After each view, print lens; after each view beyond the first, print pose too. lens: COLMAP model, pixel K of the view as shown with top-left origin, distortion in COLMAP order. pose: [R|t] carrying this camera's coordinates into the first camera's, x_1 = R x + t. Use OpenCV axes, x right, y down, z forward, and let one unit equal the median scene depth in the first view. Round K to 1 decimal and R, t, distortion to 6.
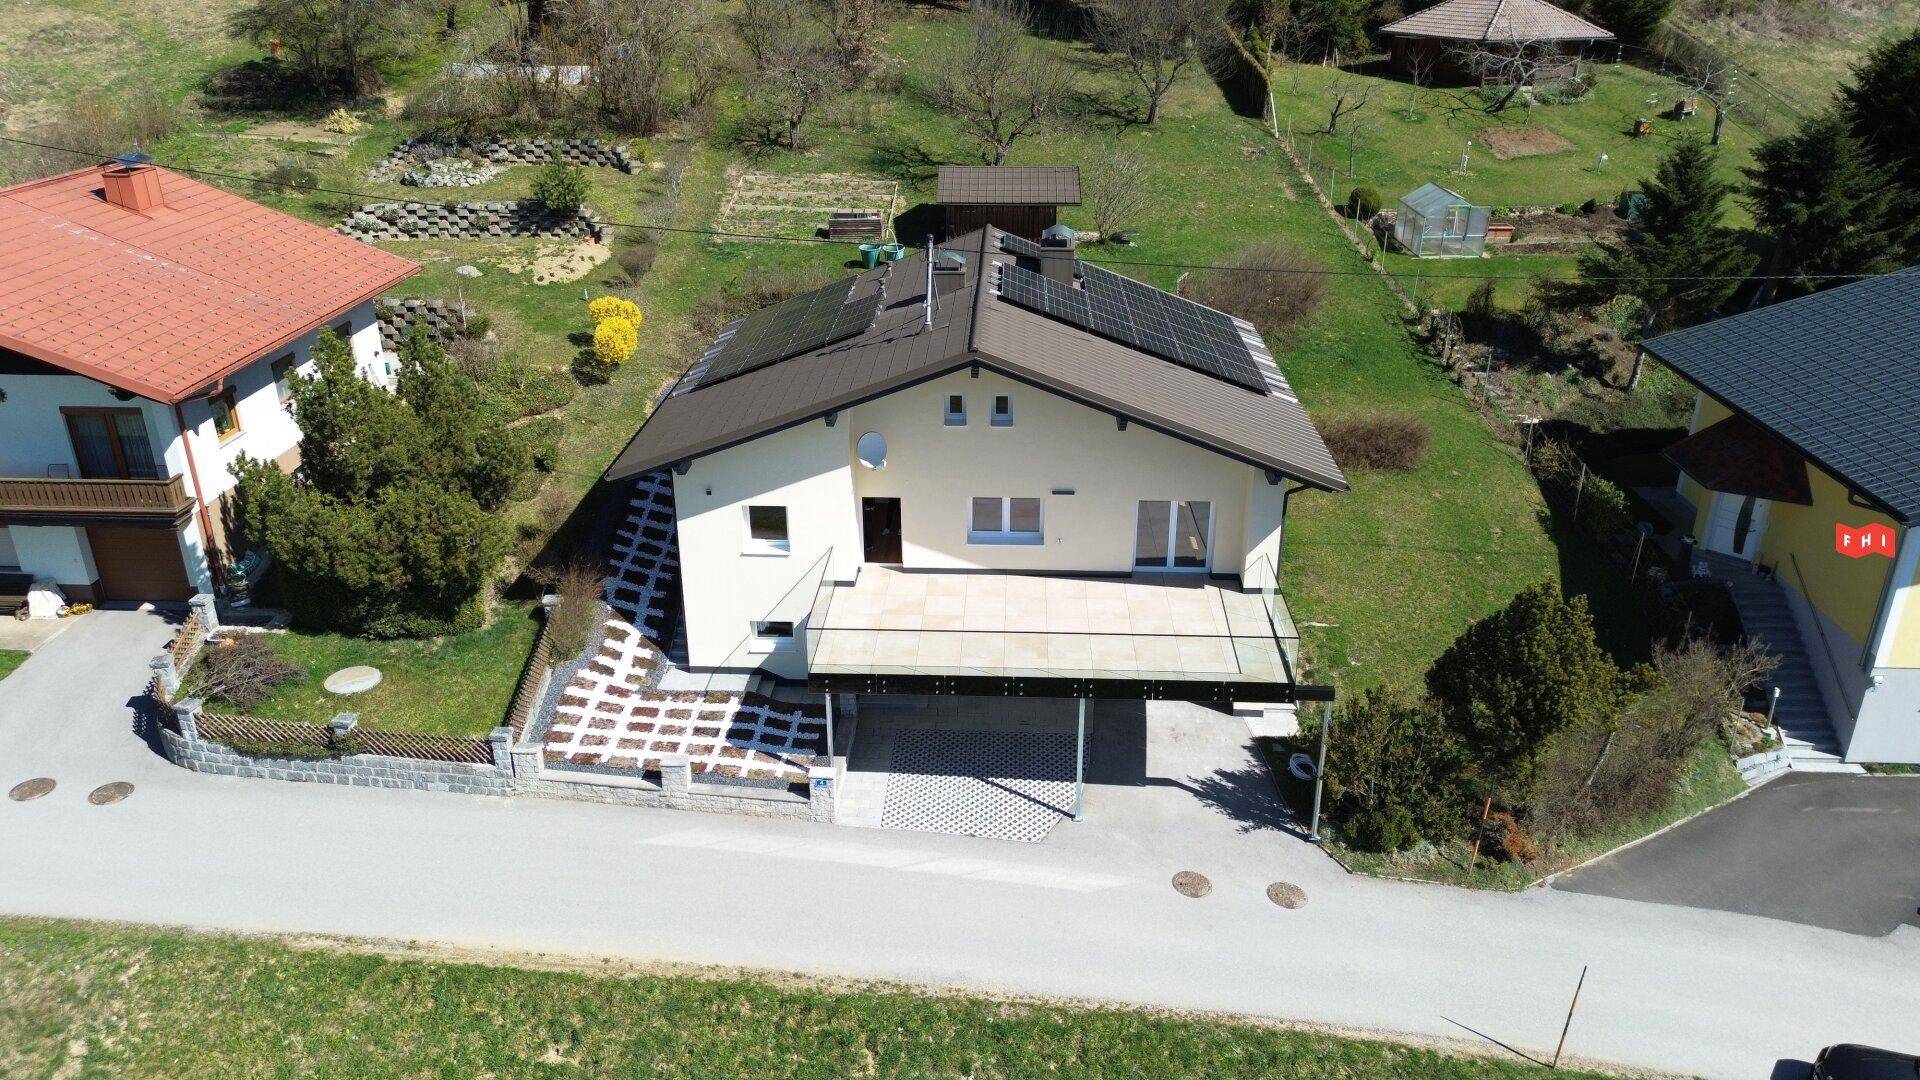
lens RADIAL K [[1344.7, 0, 960.0], [0, 1344.7, 540.0], [0, 0, 1]] dist [0.097582, -0.099596]
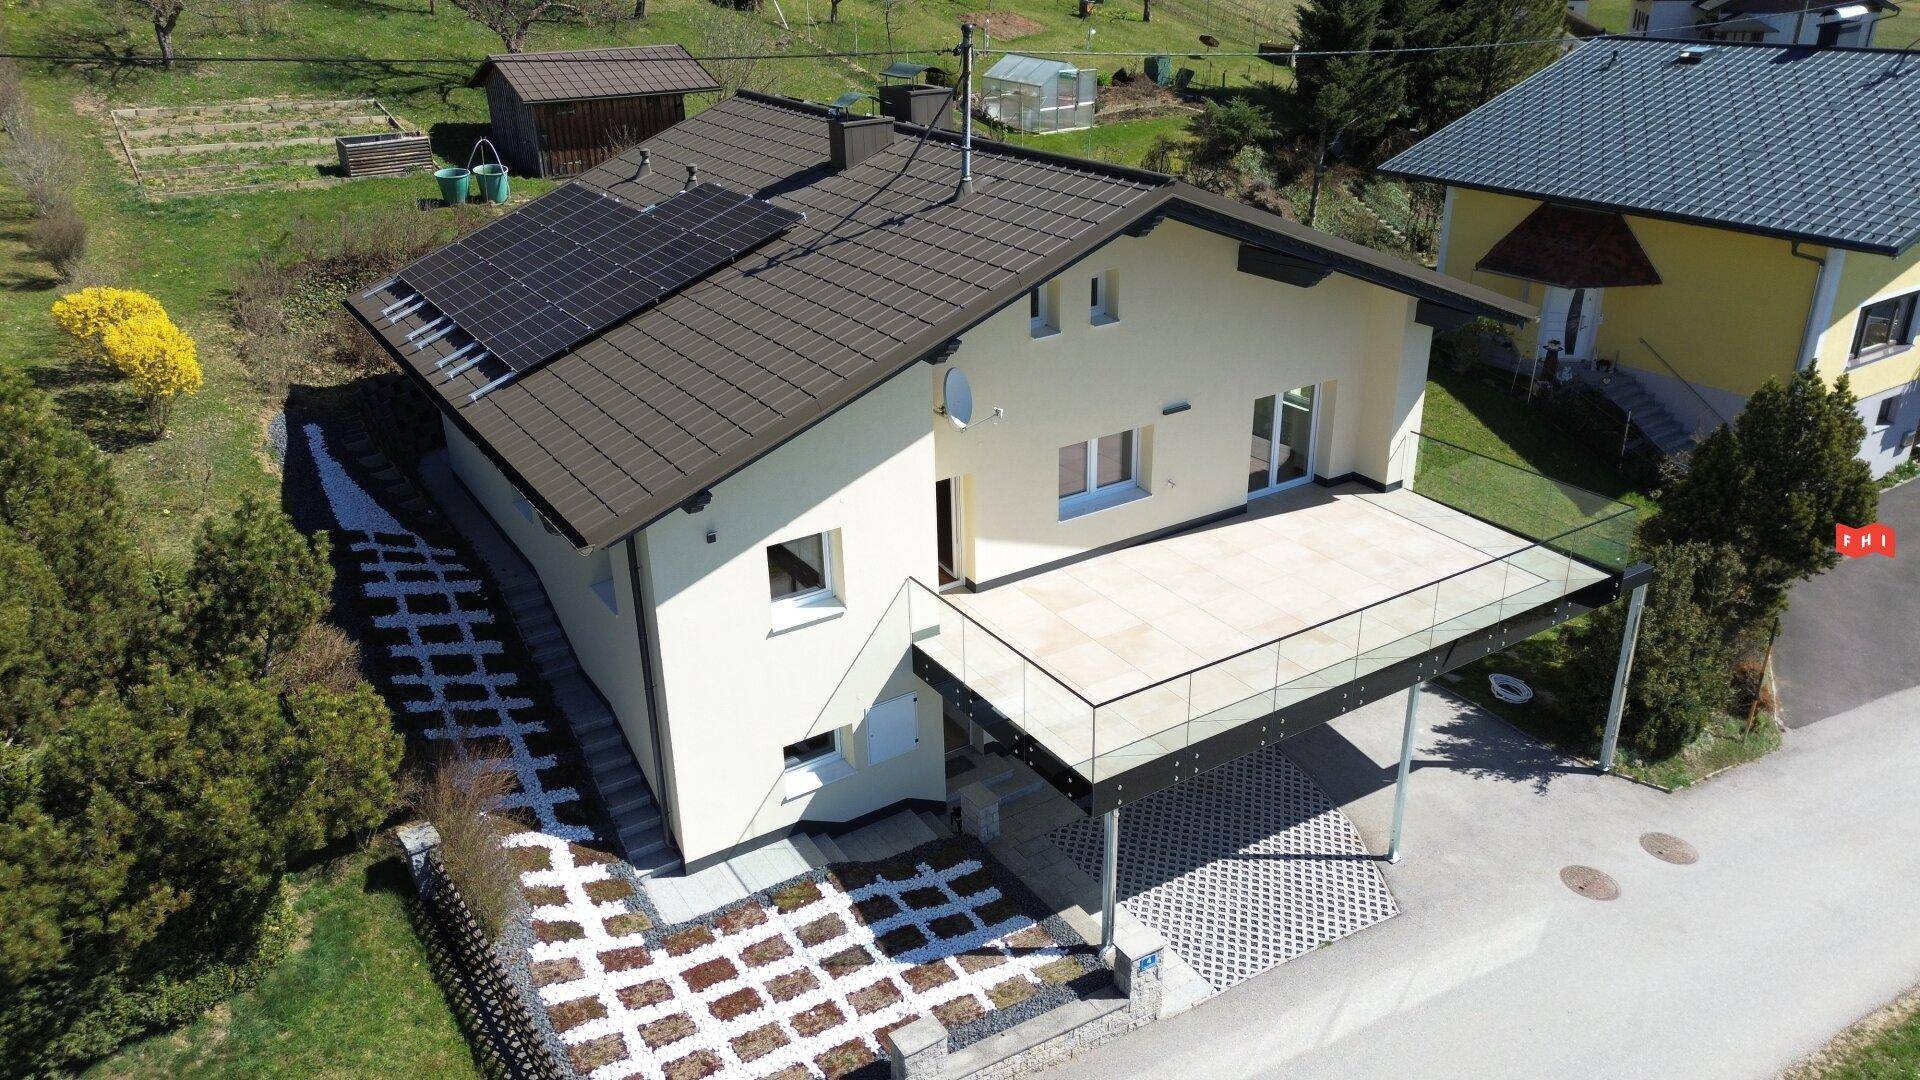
lens RADIAL K [[1355.8, 0, 960.0], [0, 1355.8, 540.0], [0, 0, 1]] dist [0.072345, -0.067979]
pose [[0.818041, -0.249402, 0.518274, -0.237049], [0.249414, 0.965785, 0.071078, -0.029634], [-0.518268, 0.071120, 0.852256, 0.299970]]
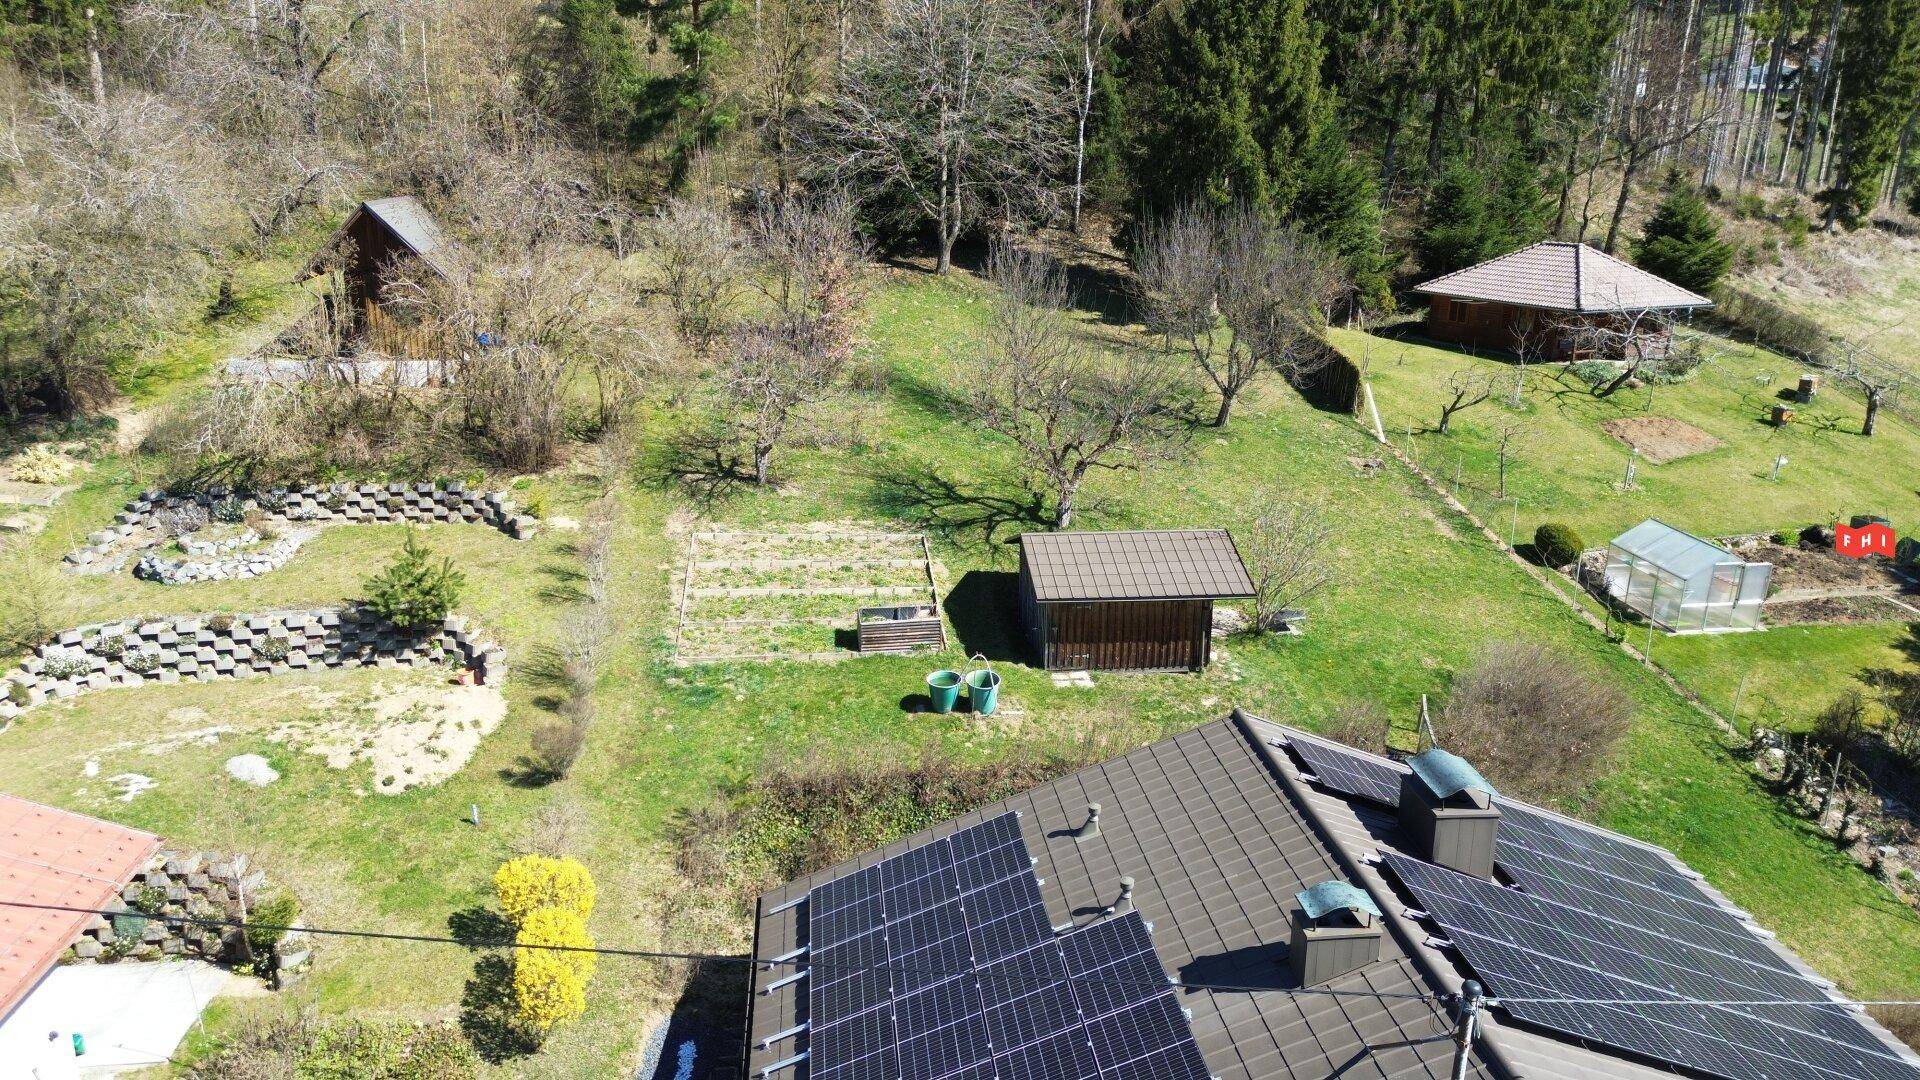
lens RADIAL K [[1344.7, 0, 960.0], [0, 1344.7, 540.0], [0, 0, 1]] dist [0.097582, -0.099596]
pose [[0.988653, -0.030527, 0.147081, -0.139090], [0.049691, 0.990471, -0.128442, -0.187679], [-0.141759, 0.134294, 0.980750, 0.357338]]
